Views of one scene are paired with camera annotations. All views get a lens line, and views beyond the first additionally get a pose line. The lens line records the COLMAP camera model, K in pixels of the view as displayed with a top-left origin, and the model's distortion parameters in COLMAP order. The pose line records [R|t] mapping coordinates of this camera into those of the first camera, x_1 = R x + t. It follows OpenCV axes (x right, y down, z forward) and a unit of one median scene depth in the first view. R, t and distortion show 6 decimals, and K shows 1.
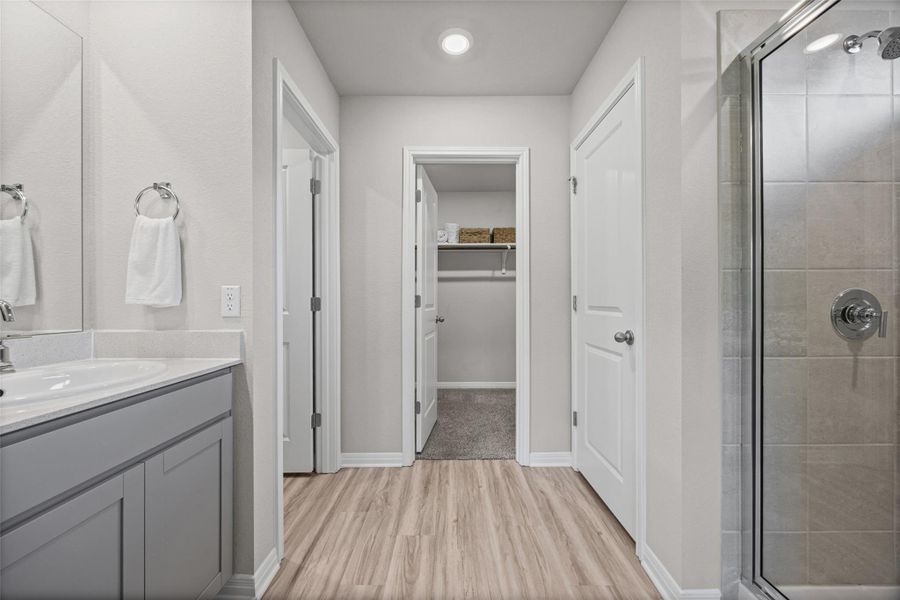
lens RADIAL K [[347.2, 0, 450.6], [0, 347.2, 298.9], [0, 0, 1]] dist [0.000741, -0.000016]
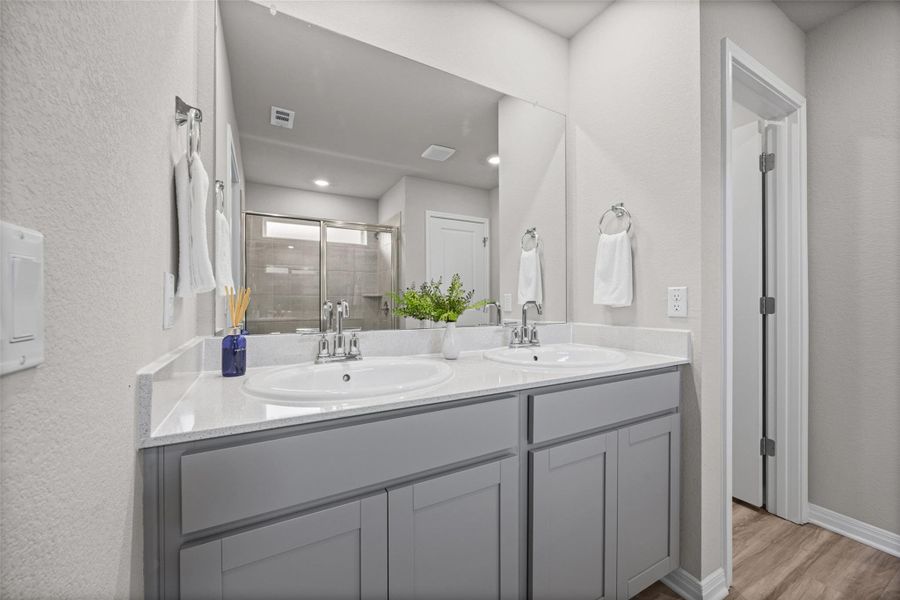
lens RADIAL K [[347.2, 0, 447.3], [0, 347.2, 301.3], [0, 0, 1]] dist [0.000741, -0.000016]
pose [[0.479761, -0.001167, -0.877398, -0.052902], [0.005046, 0.999986, 0.001429, -0.000529], [0.877385, -0.005113, 0.479760, -0.099659]]
